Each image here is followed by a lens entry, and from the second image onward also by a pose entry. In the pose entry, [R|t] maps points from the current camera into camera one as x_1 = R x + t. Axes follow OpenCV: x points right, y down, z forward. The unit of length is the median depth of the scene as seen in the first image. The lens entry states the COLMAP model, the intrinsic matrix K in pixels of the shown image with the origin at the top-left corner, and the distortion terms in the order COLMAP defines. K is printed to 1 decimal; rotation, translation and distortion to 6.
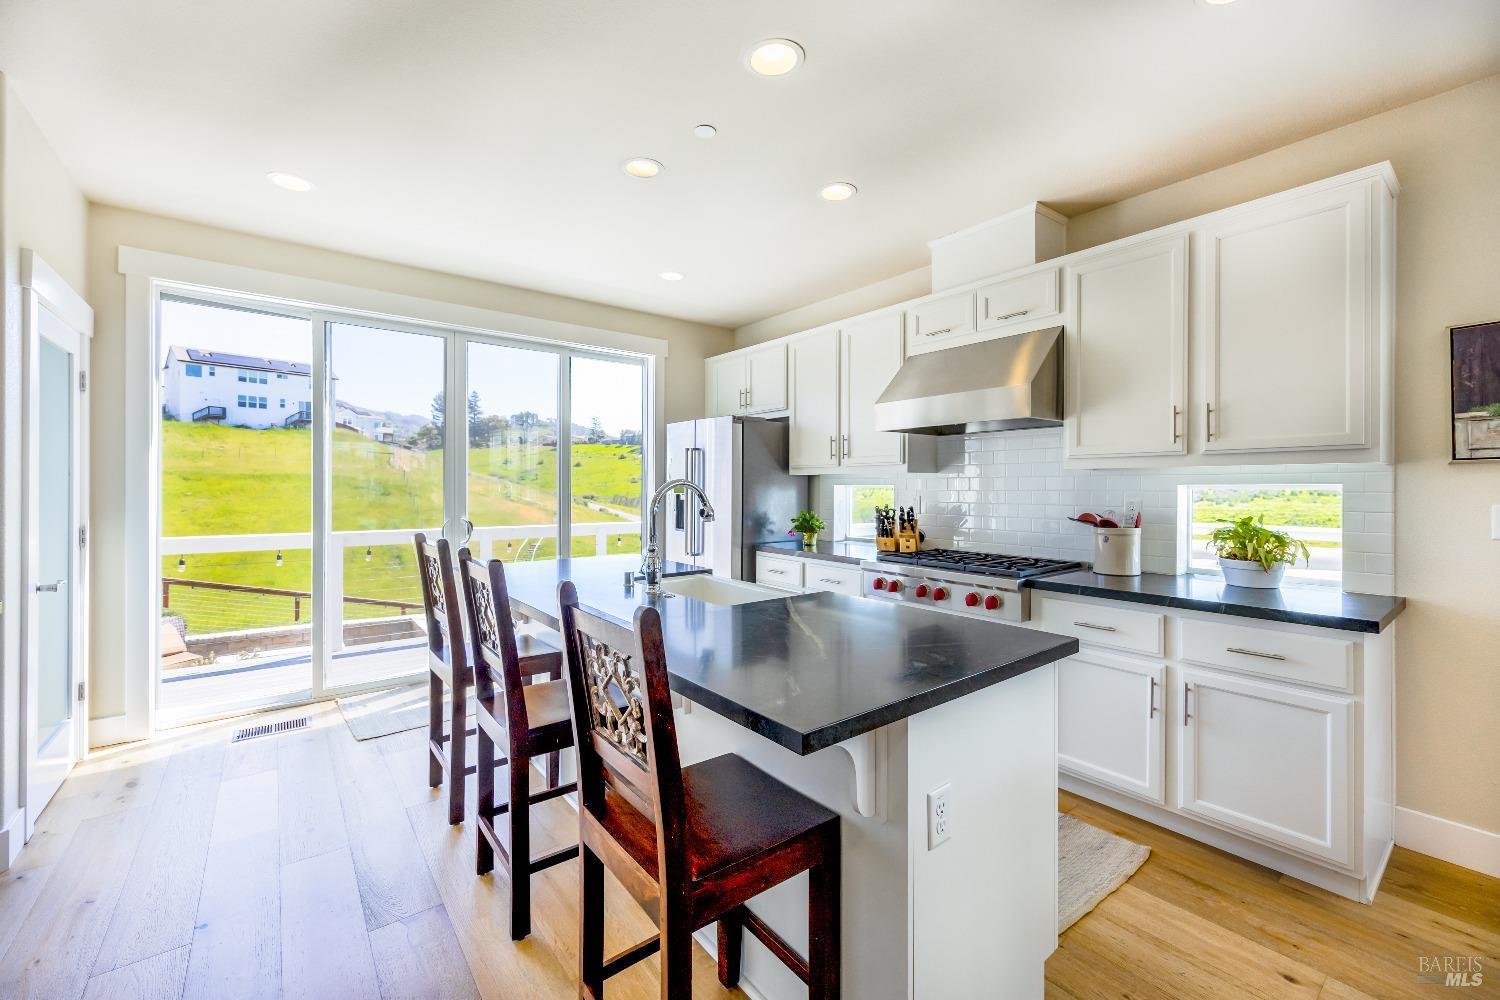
lens RADIAL K [[609.3, 0, 755.7], [0, 609.3, 489.3], [0, 0, 1]] dist [-0.003408, 0.001657]
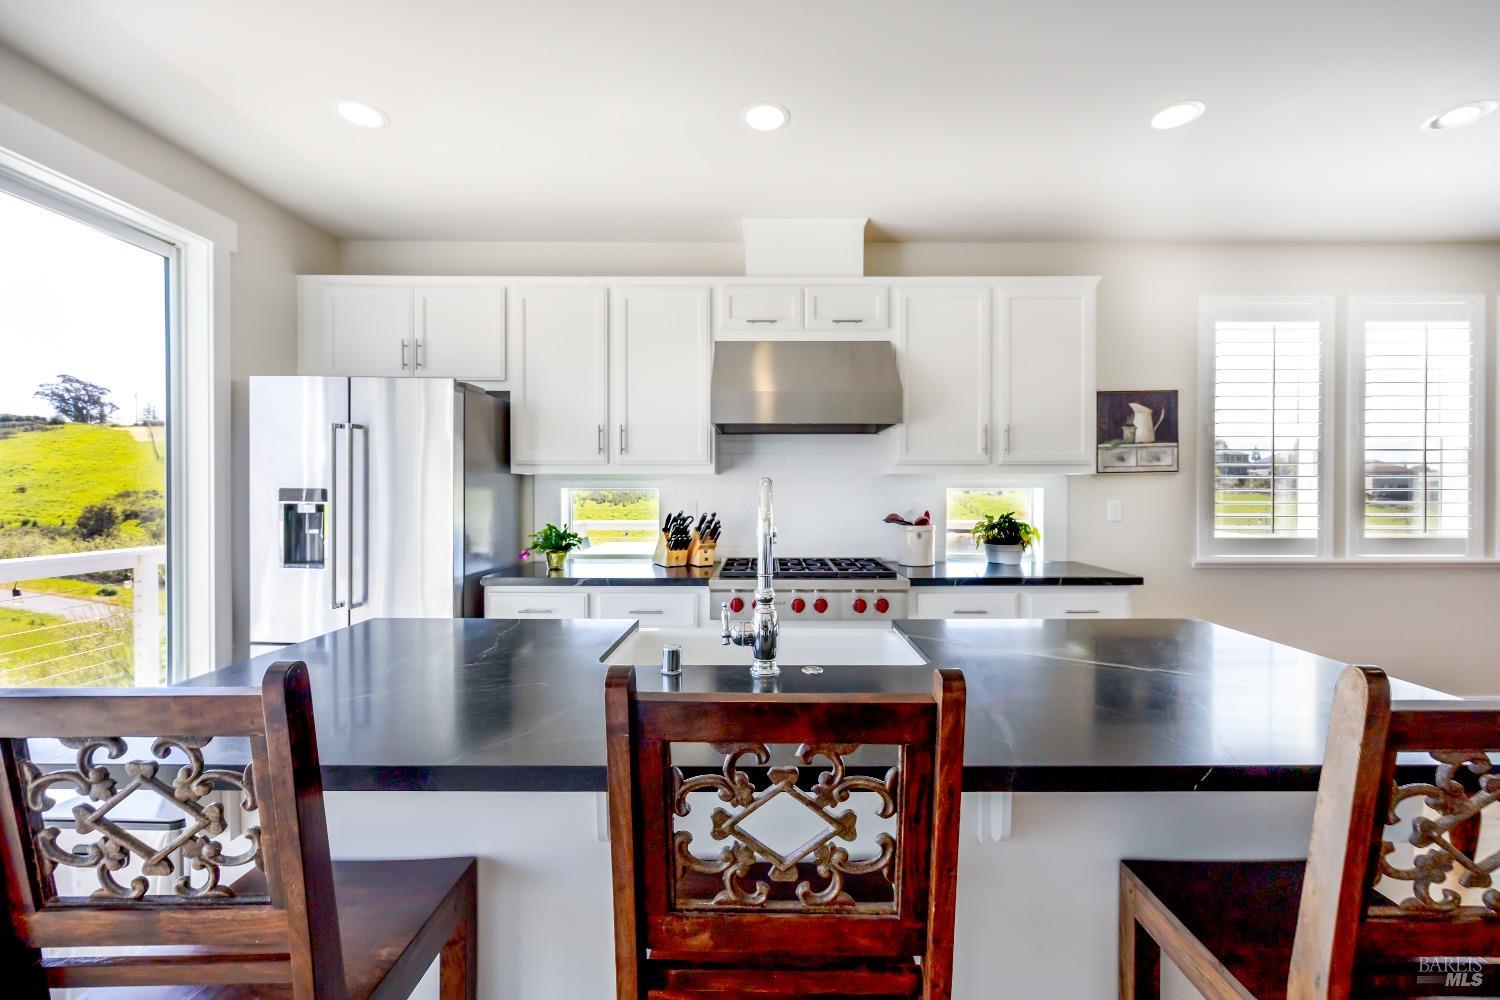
lens RADIAL K [[609.3, 0, 750.2], [0, 609.3, 499.6], [0, 0, 1]] dist [-0.003408, 0.001657]
pose [[0.619877, -0.012221, 0.784604, -0.421226], [0.003800, 0.999914, 0.012572, -0.001161], [-0.784690, -0.004811, 0.619870, 0.435346]]
